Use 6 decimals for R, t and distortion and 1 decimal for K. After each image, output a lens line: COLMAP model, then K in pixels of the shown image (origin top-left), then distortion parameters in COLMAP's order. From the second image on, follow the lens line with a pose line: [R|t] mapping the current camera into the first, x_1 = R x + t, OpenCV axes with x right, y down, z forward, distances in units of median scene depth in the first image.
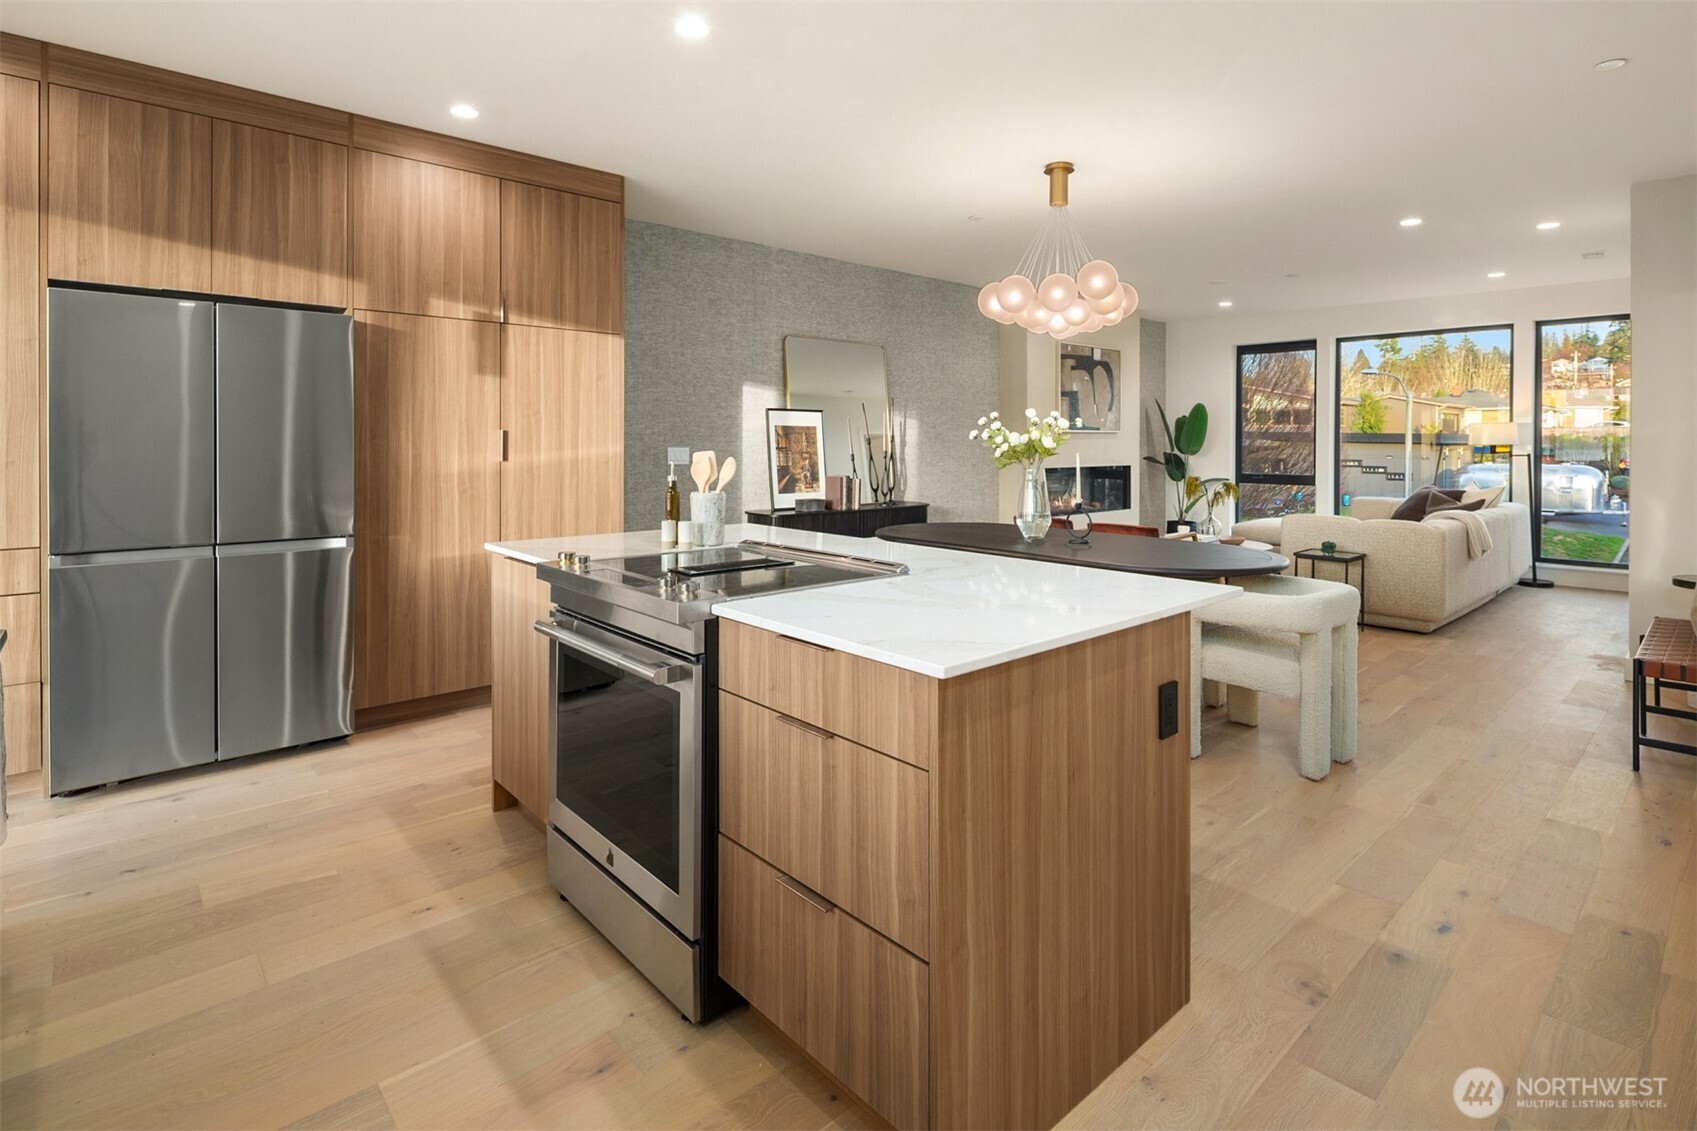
lens RADIAL K [[858.6, 0, 910.8], [0, 858.6, 449.4], [0, 0, 1]] dist [0.000072, -0.002082]
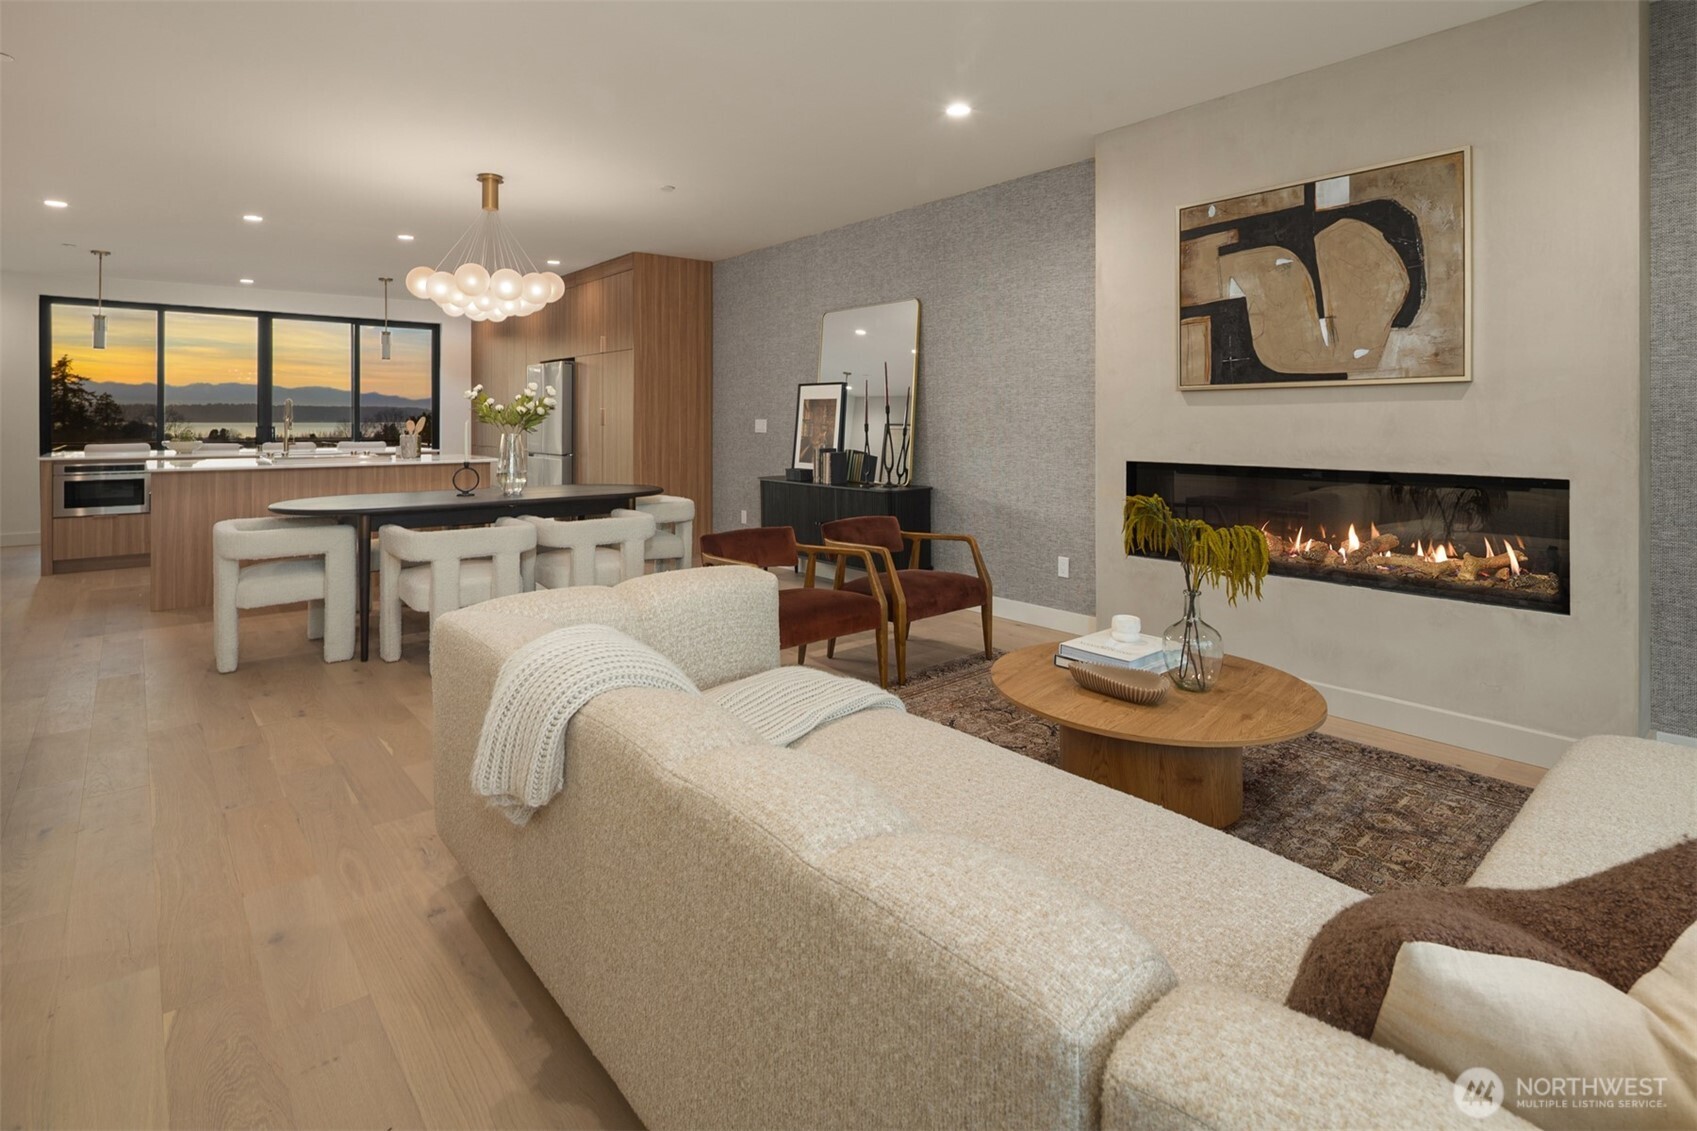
lens RADIAL K [[848.5, 0, 785.1], [0, 848.5, 427.1], [0, 0, 1]] dist [-0.000492, -0.000650]
pose [[-0.127987, 0.007888, -0.991744, 0.829536], [-0.008304, 0.999925, 0.009025, -0.002302], [0.991741, 0.009391, -0.127912, 1.019152]]
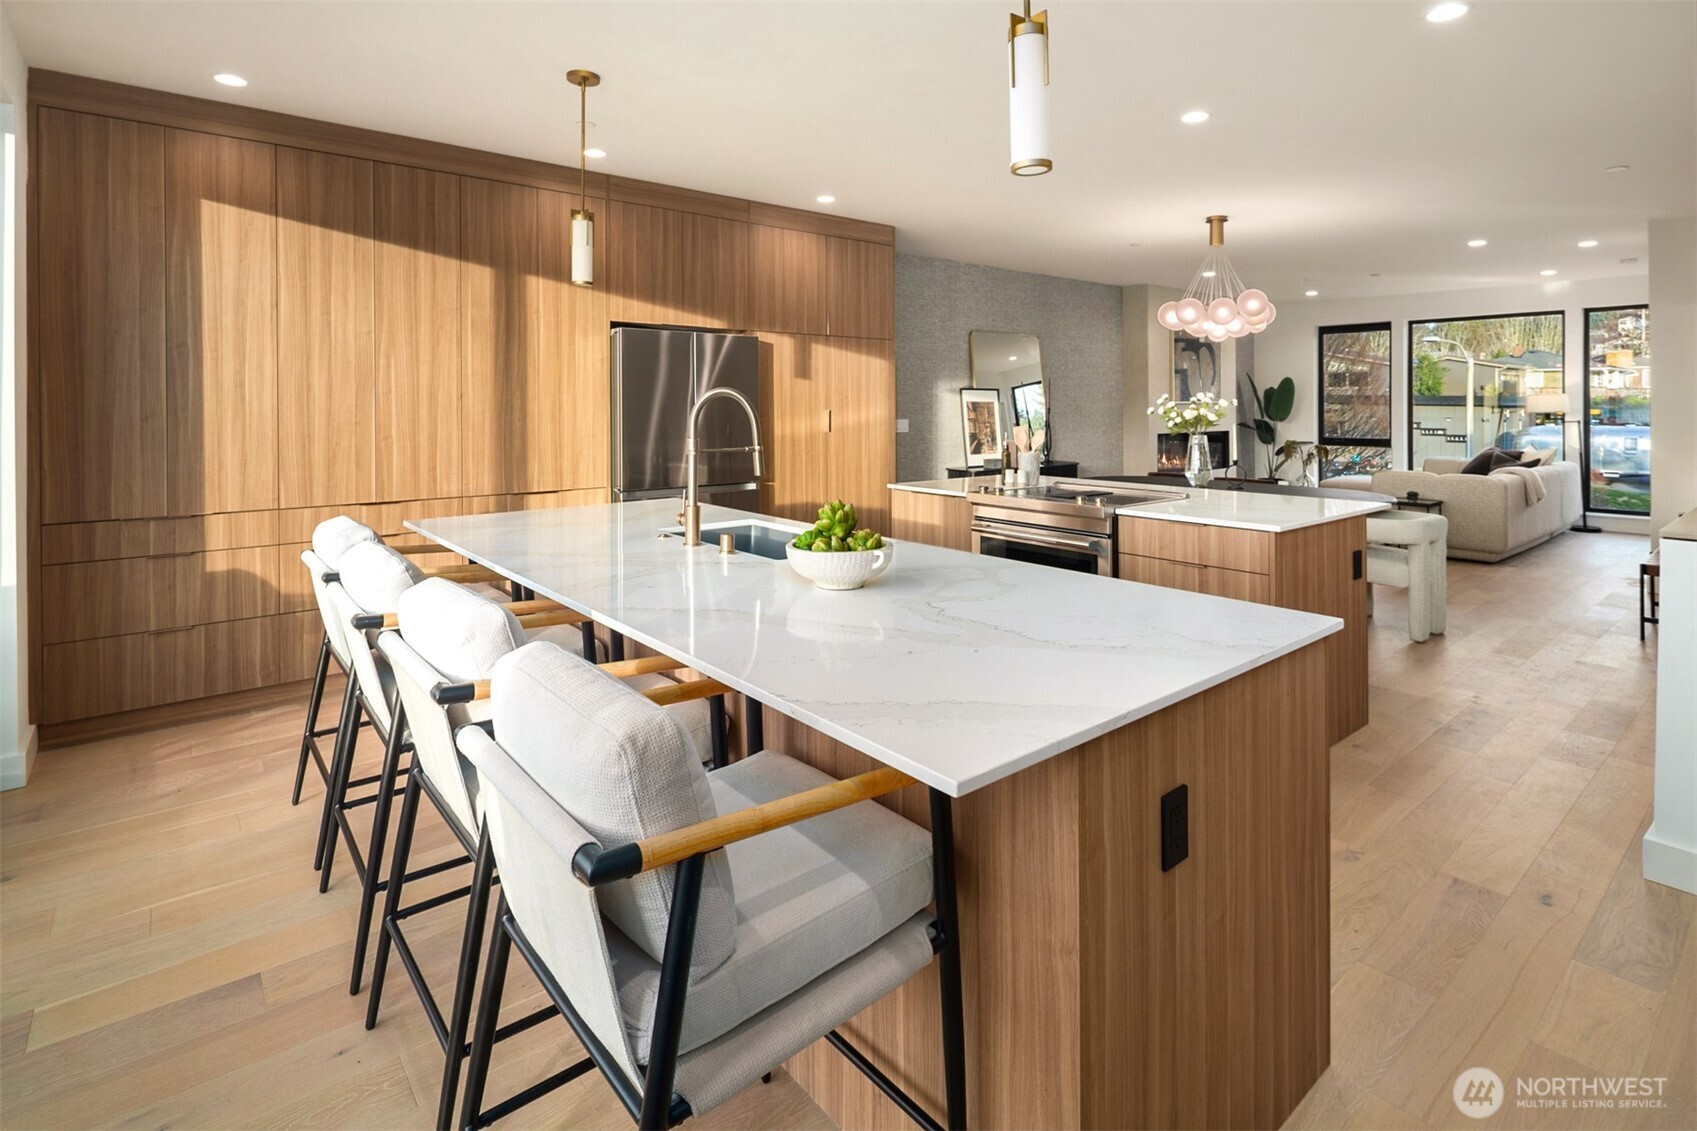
lens RADIAL K [[853.7, 0, 911.0], [0, 853.7, 407.8], [0, 0, 1]] dist [-0.000734, -0.000470]
pose [[0.998641, -0.004686, -0.051901, -0.159236], [0.004395, 0.999974, -0.005717, -0.010587], [0.051927, 0.005481, 0.998636, -0.254824]]
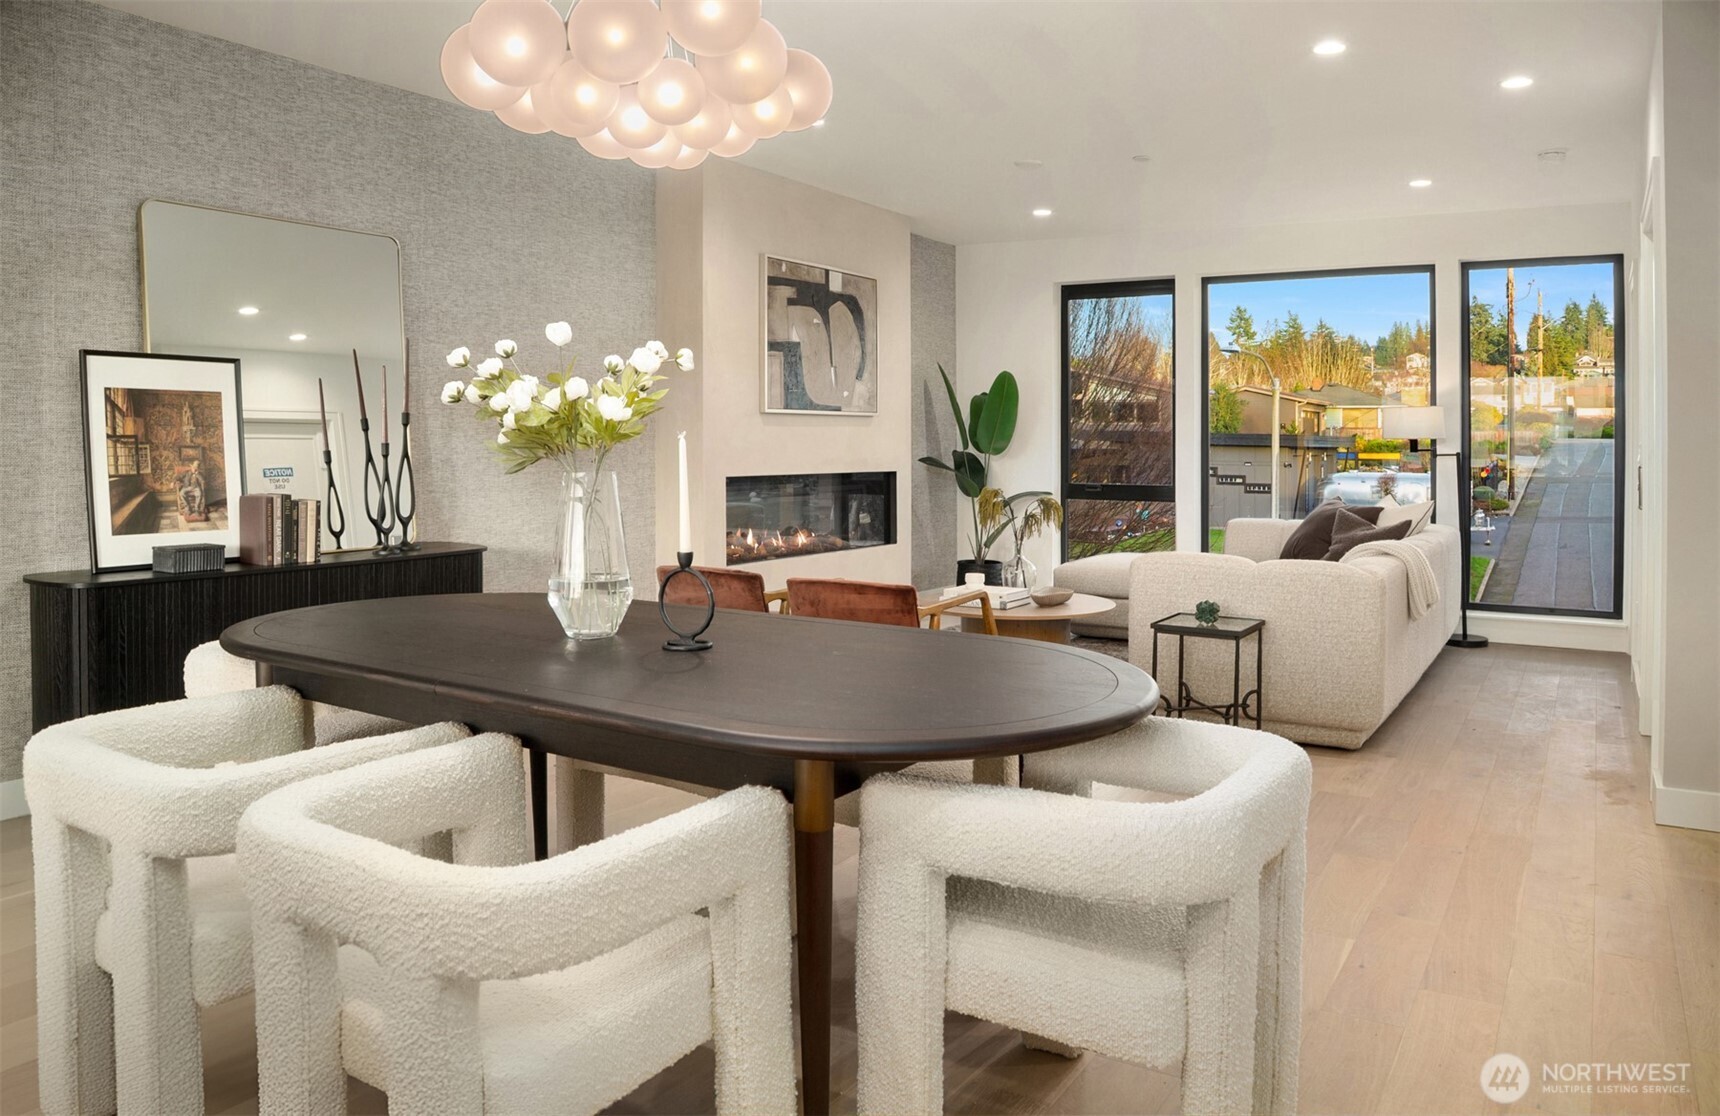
lens RADIAL K [[1190.7, 0, 999.1], [0, 1190.7, 472.4], [0, 0, 1]] dist [-0.119640, 0.052061]
pose [[0.954538, -0.007282, 0.297999, 0.105129], [0.002957, 0.999884, 0.014962, 0.009339], [-0.298074, -0.013400, 0.954449, 0.251831]]
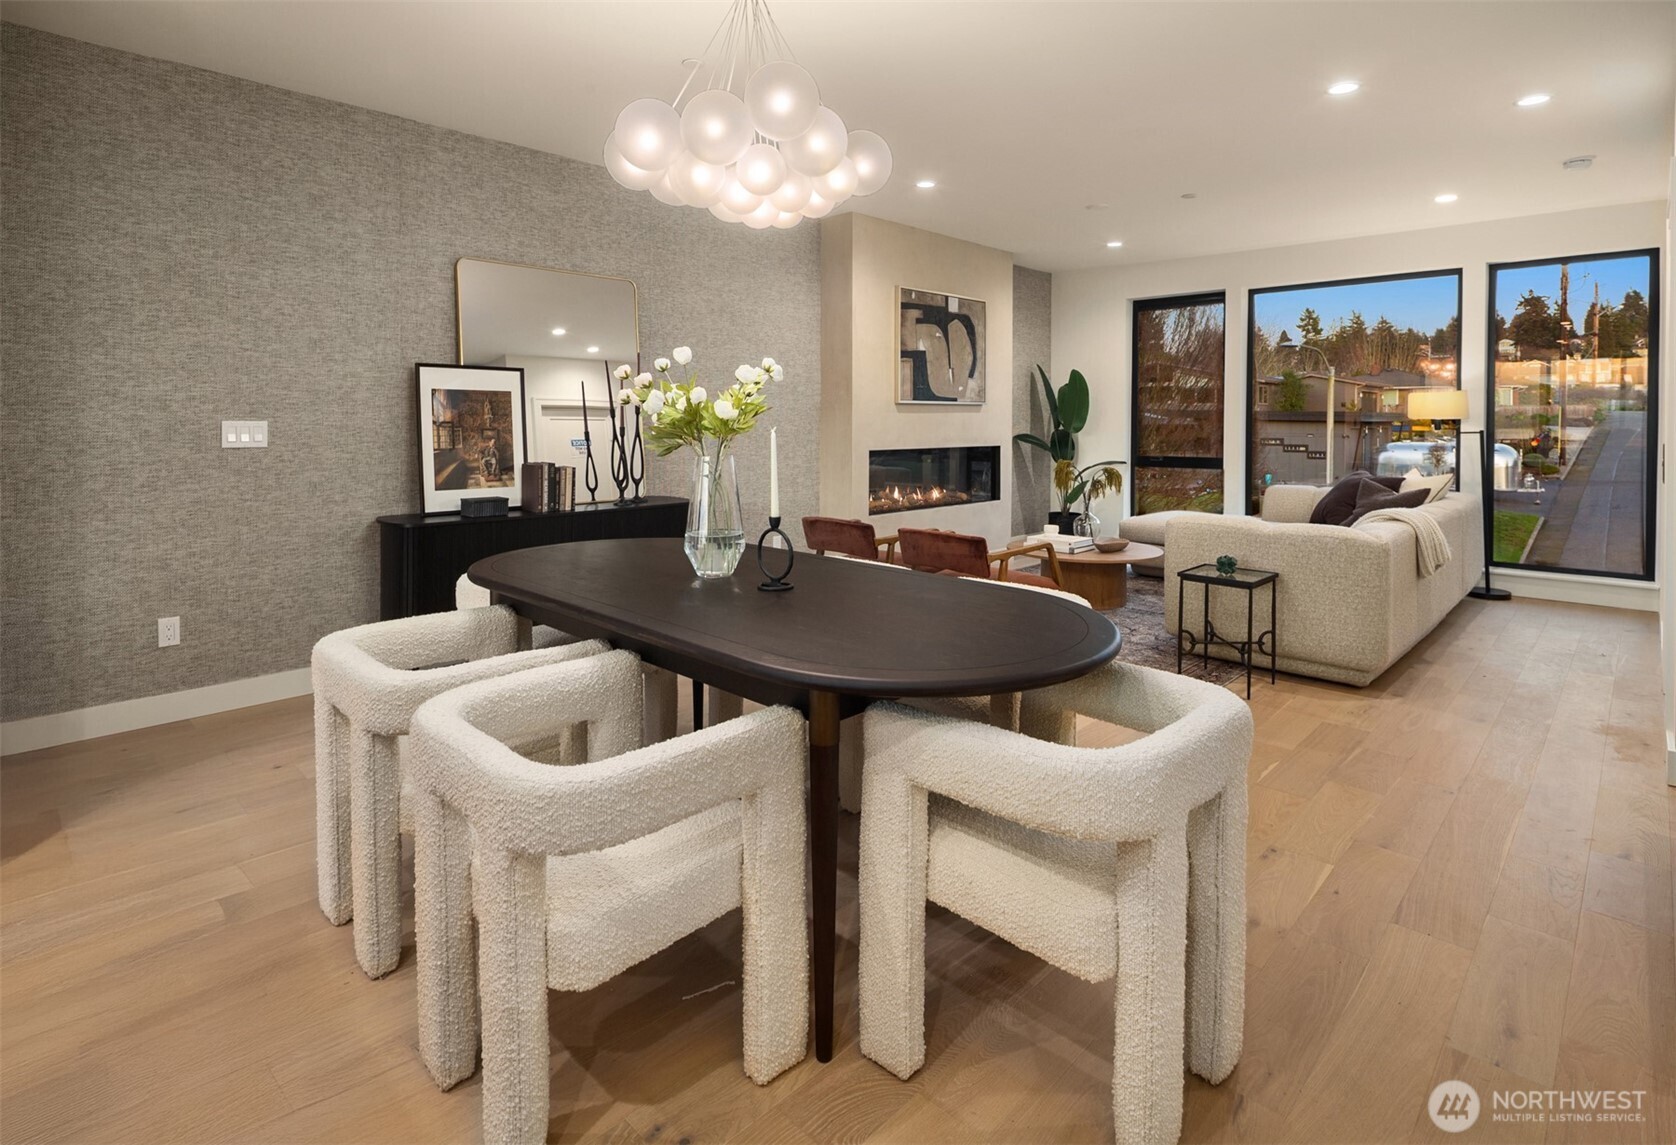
lens RADIAL K [[872.0, 0, 904.5], [0, 872.0, 441.5], [0, 0, 1]] dist [0.001911, -0.001294]
pose [[0.997338, -0.002569, 0.072871, 0.146171], [0.001496, 0.999890, 0.014769, 0.003171], [-0.072901, -0.014621, 0.997232, 0.263693]]
